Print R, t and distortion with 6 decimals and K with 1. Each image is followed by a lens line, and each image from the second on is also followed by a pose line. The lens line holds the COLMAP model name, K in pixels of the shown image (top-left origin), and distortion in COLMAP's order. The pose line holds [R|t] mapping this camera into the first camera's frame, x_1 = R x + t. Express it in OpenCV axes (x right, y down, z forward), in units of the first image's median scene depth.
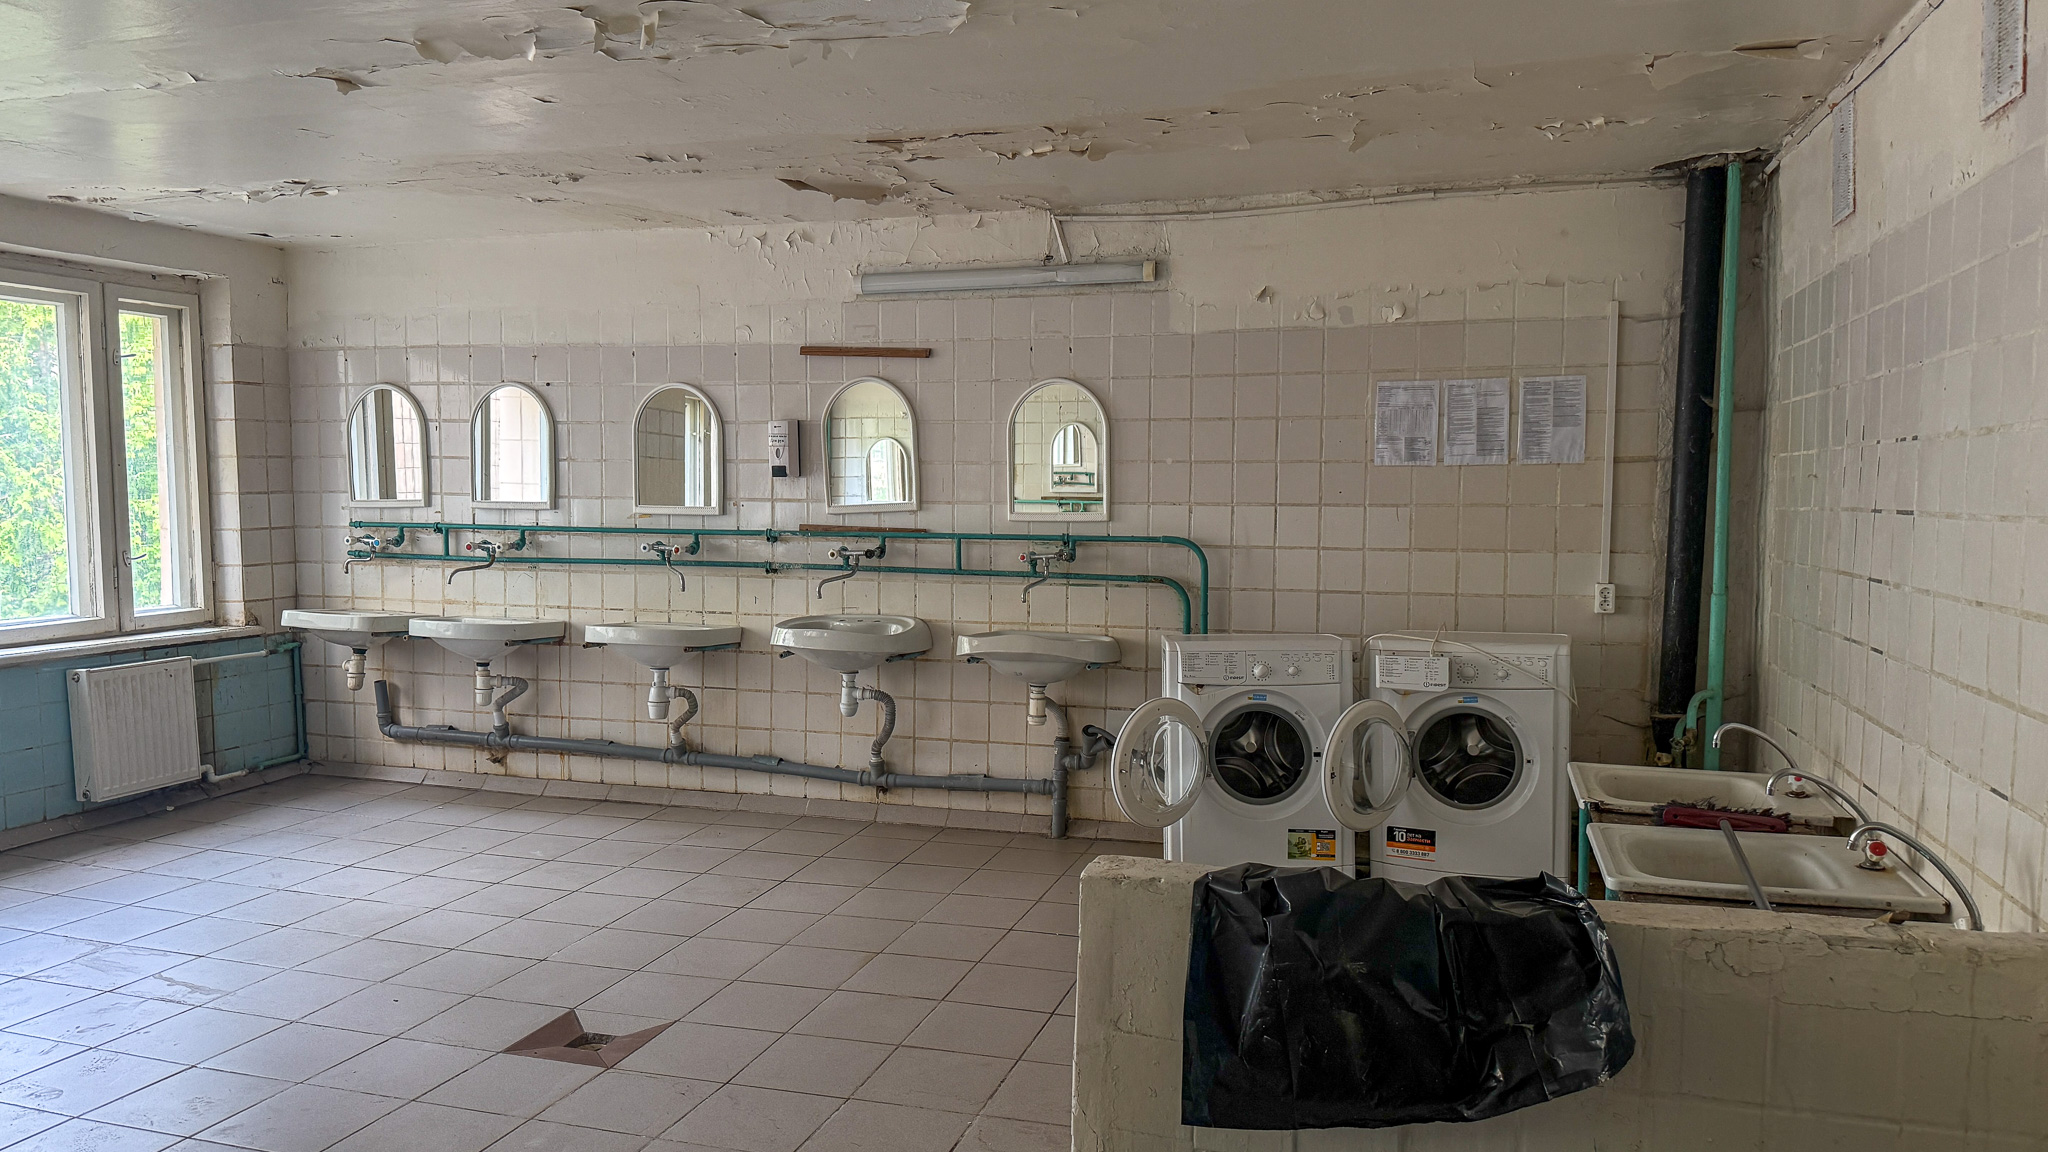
lens RADIAL K [[1463.2, 0, 1015.9], [0, 1463.2, 581.0], [0, 0, 1]] dist [0.049588, -0.067348]
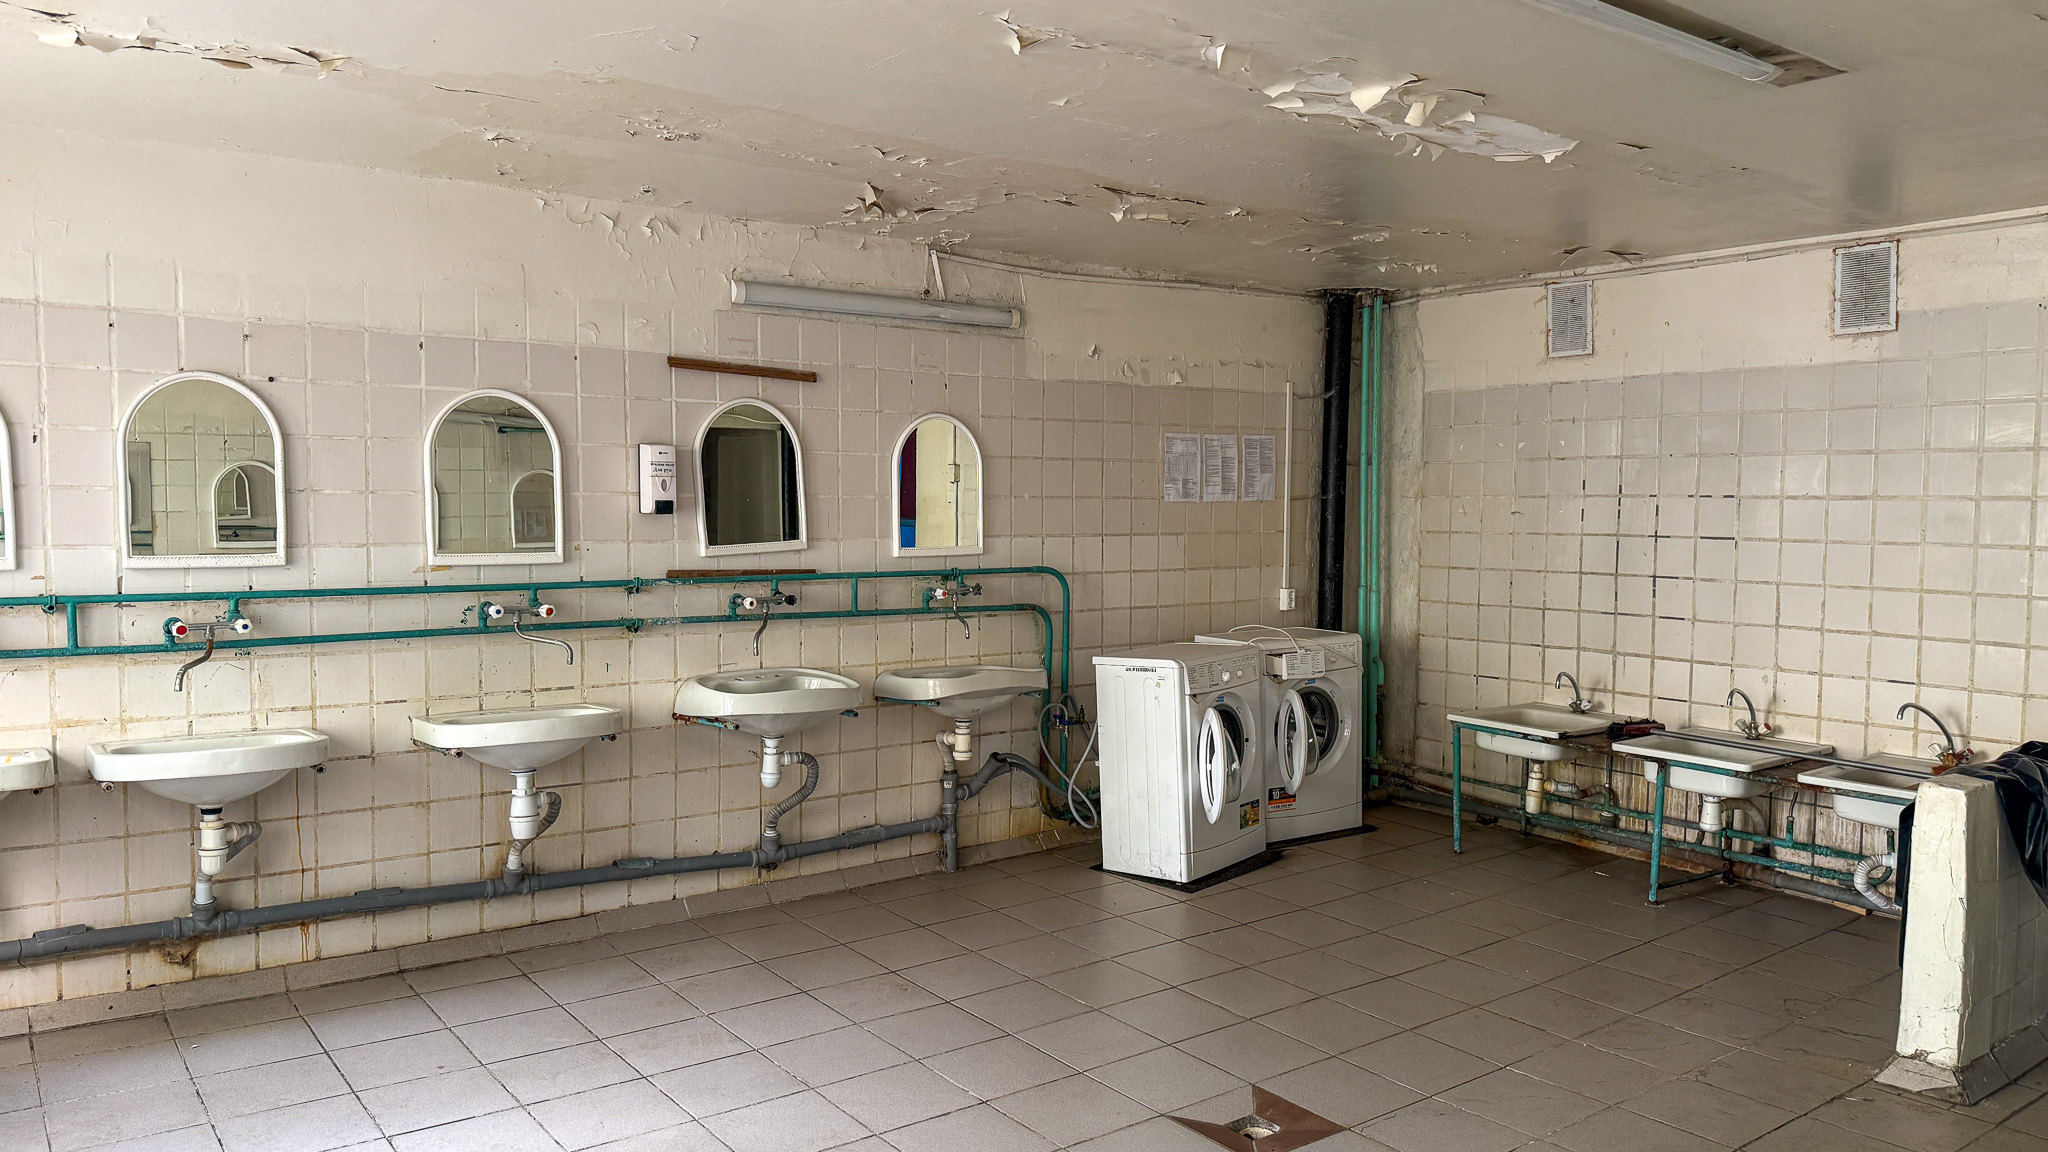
lens RADIAL K [[1463.2, 0, 979.0], [0, 1463.2, 580.6], [0, 0, 1]] dist [0.049588, -0.067348]
pose [[0.576150, -0.046862, 0.816000, -0.754351], [0.053053, 0.998394, 0.019878, -0.041723], [-0.815620, 0.031838, 0.577711, 0.390876]]
